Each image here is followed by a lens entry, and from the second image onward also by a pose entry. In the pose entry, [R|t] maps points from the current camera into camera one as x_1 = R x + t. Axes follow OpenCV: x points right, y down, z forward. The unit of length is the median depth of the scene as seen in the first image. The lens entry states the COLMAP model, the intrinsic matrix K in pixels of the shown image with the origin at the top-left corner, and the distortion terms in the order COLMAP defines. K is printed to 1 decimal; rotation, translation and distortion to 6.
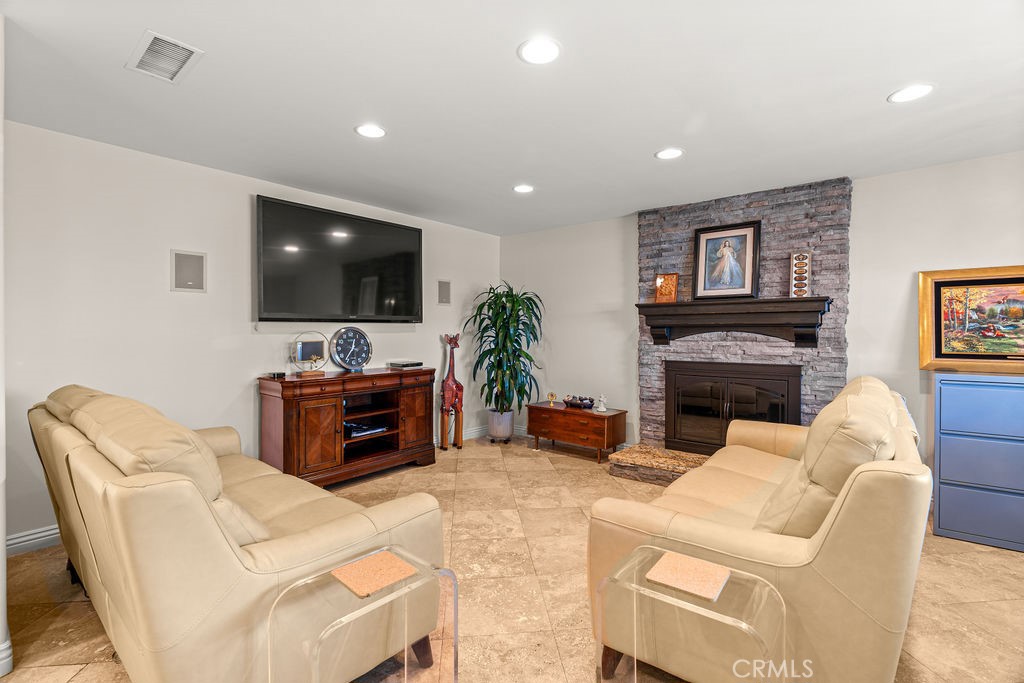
lens RADIAL K [[468.1, 0, 513.4], [0, 468.1, 334.0], [0, 0, 1]] dist [-0.002958, 0.000085]
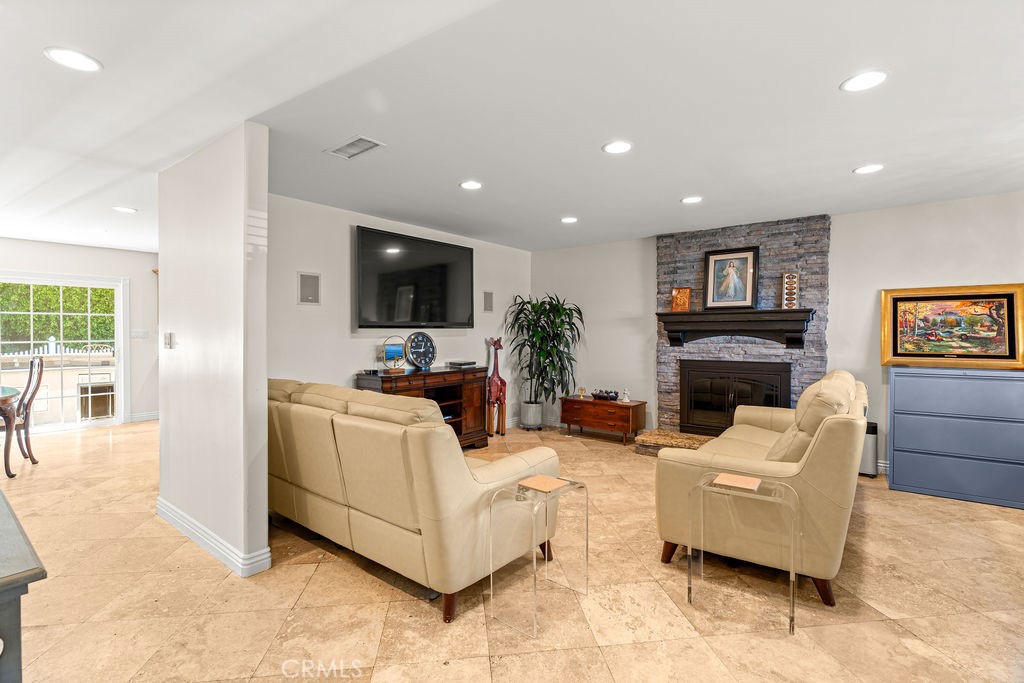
lens RADIAL K [[475.1, 0, 513.5], [0, 475.1, 337.3], [0, 0, 1]] dist [-0.002498, -0.000353]
pose [[0.999640, -0.001311, 0.026793, -0.157414], [0.001175, 0.999986, 0.005070, -0.008458], [-0.026799, -0.005037, 0.999628, -0.244466]]
